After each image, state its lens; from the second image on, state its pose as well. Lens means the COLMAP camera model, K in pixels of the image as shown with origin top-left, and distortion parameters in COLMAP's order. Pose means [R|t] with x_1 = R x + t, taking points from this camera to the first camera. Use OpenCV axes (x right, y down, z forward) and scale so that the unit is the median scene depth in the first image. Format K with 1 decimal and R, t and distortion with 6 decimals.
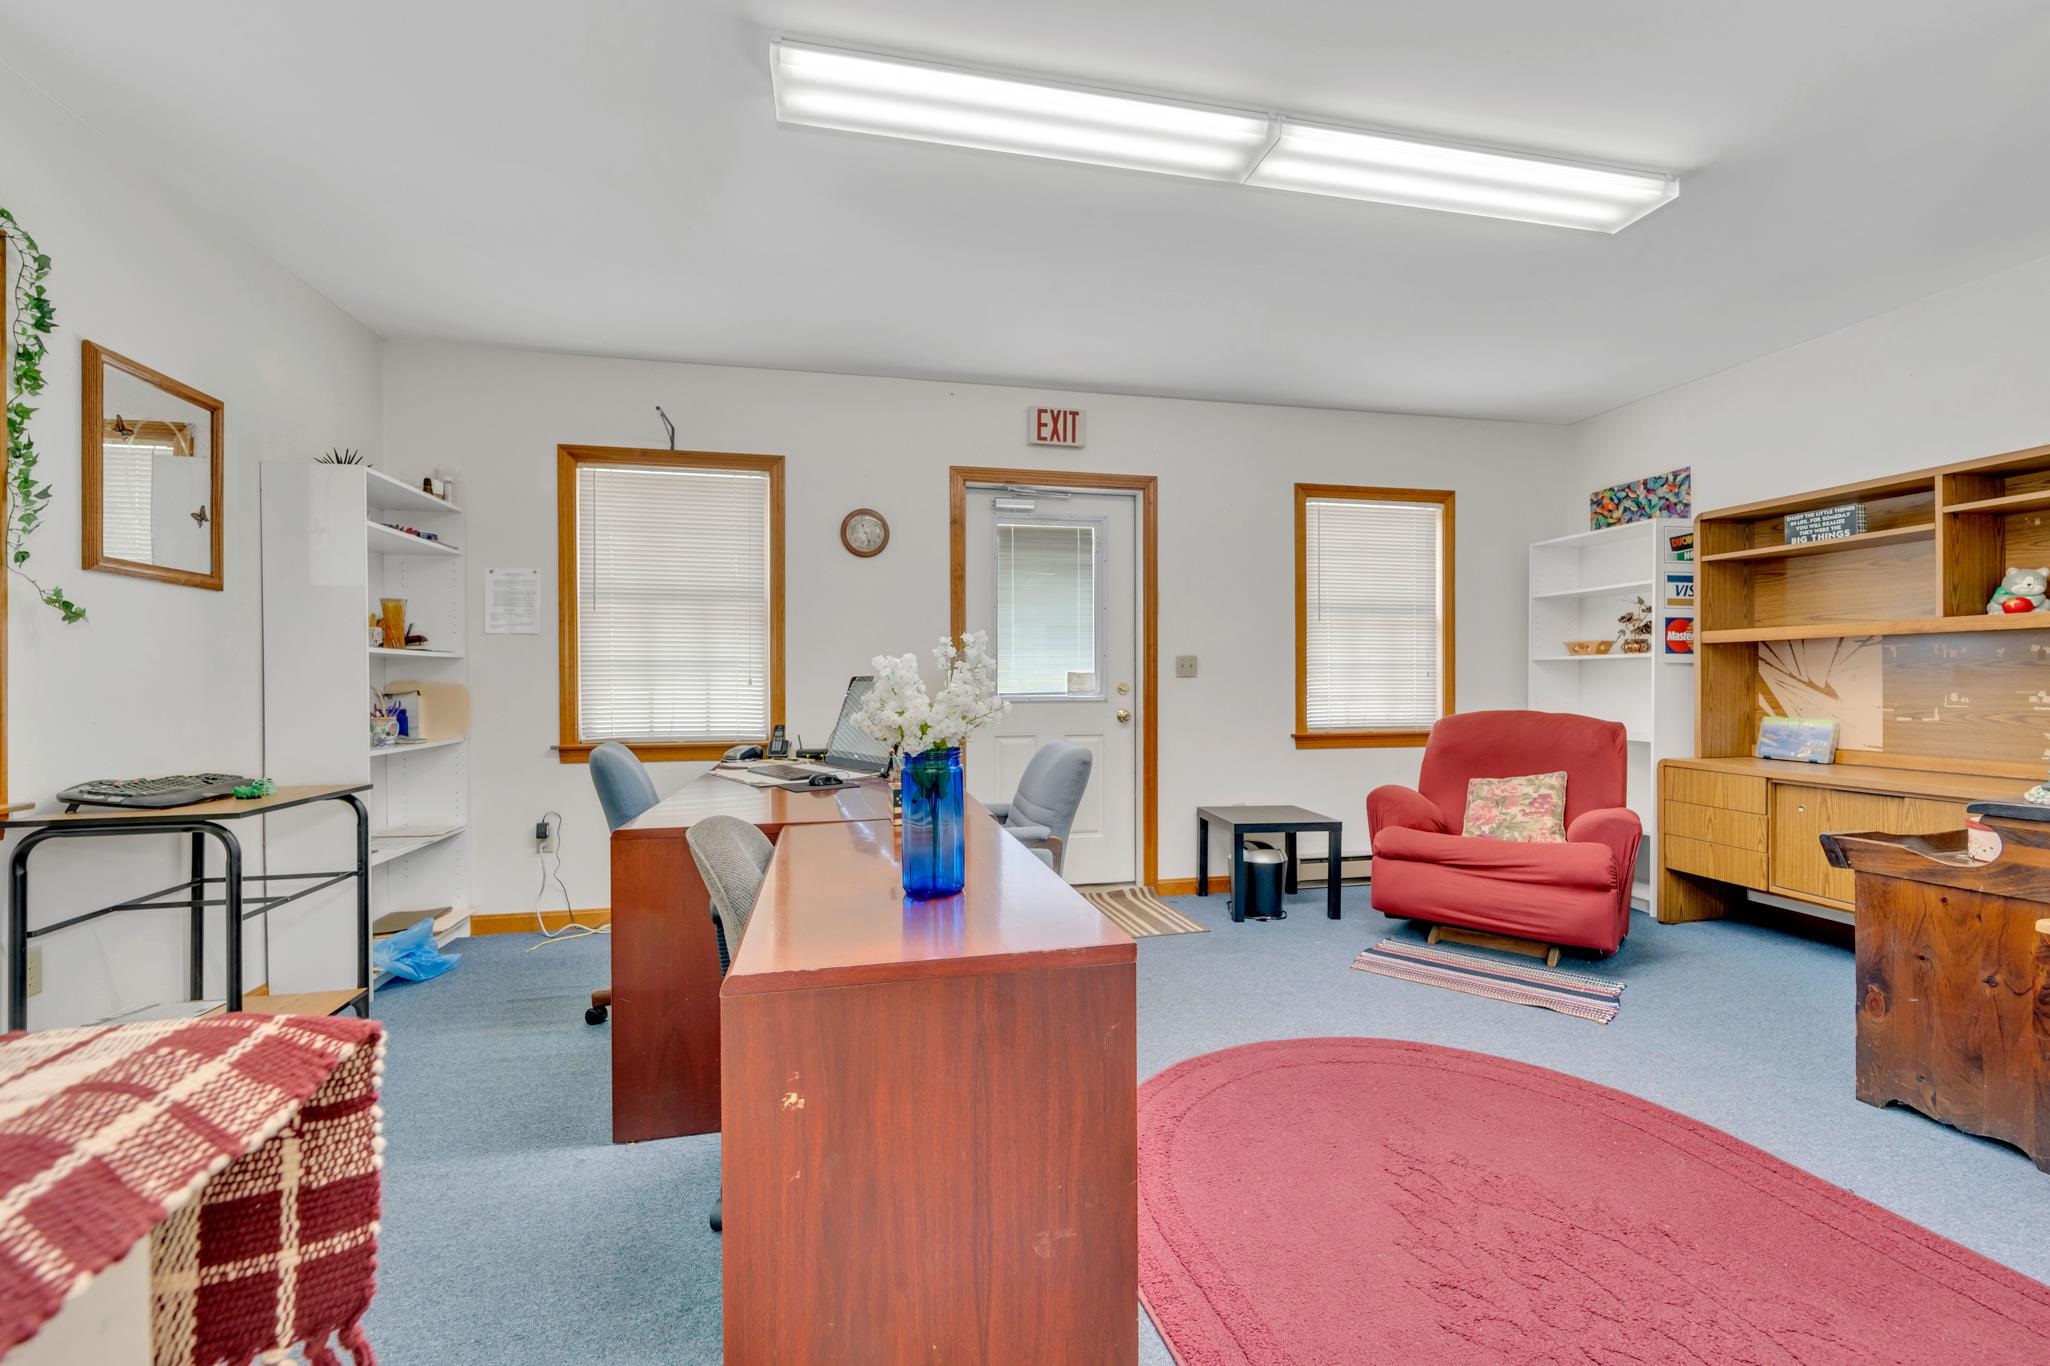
lens RADIAL K [[833.3, 0, 1018.0], [0, 833.3, 685.3], [0, 0, 1]] dist [-0.000149, -0.000088]
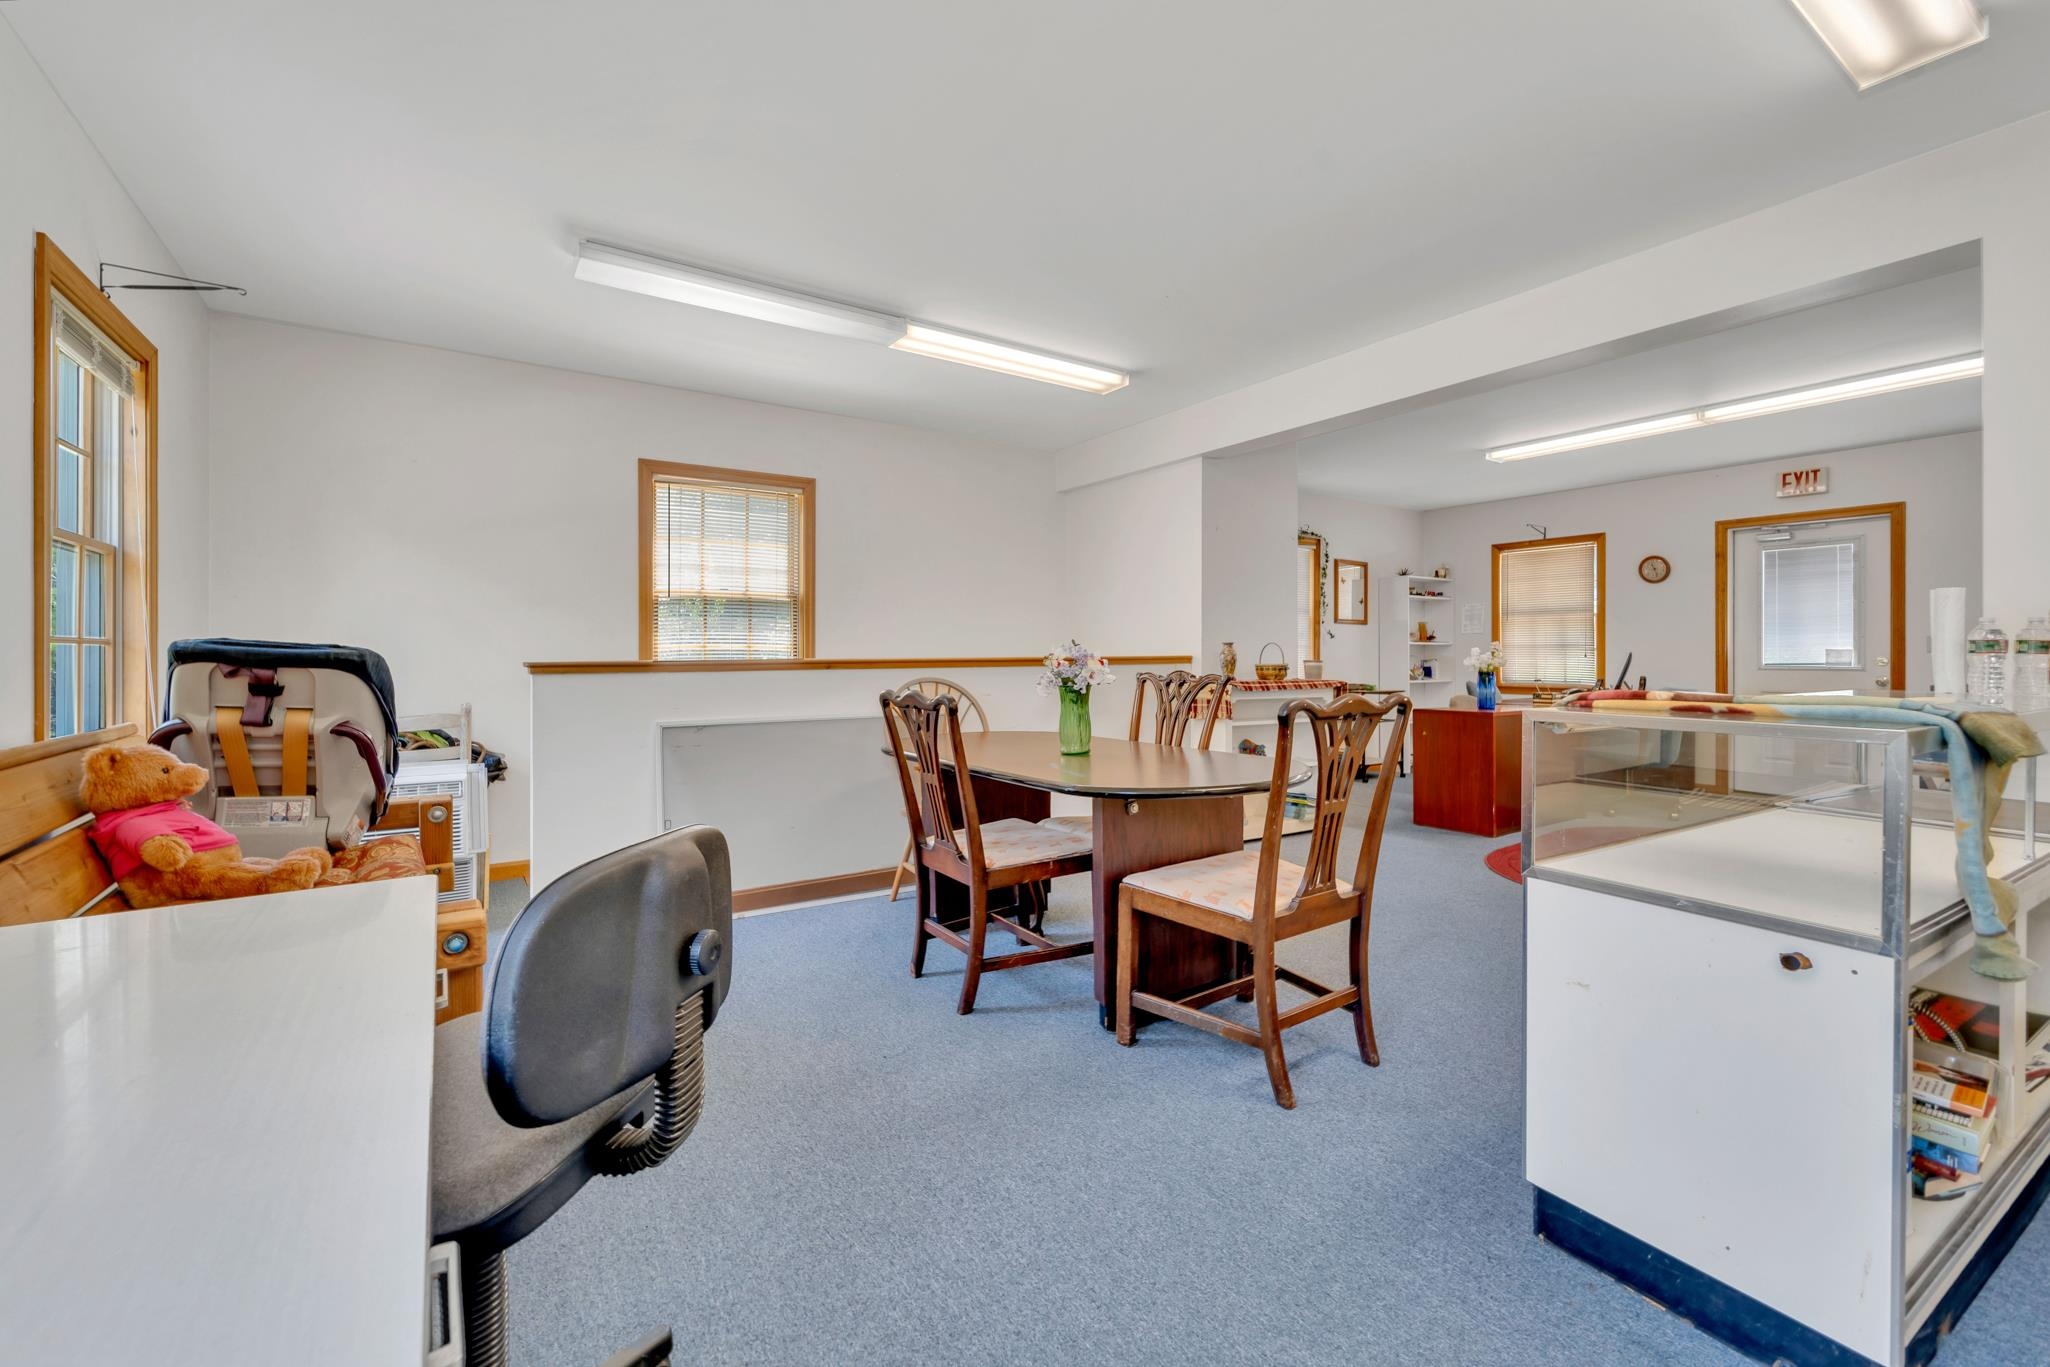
lens RADIAL K [[884.5, 0, 1019.5], [0, 884.5, 664.0], [0, 0, 1]] dist [0.000490, 0.000071]
pose [[0.359251, 0.011597, -0.933169, 1.206050], [-0.001580, 0.999929, 0.011818, -0.006748], [0.933240, -0.002771, 0.359244, -1.011995]]
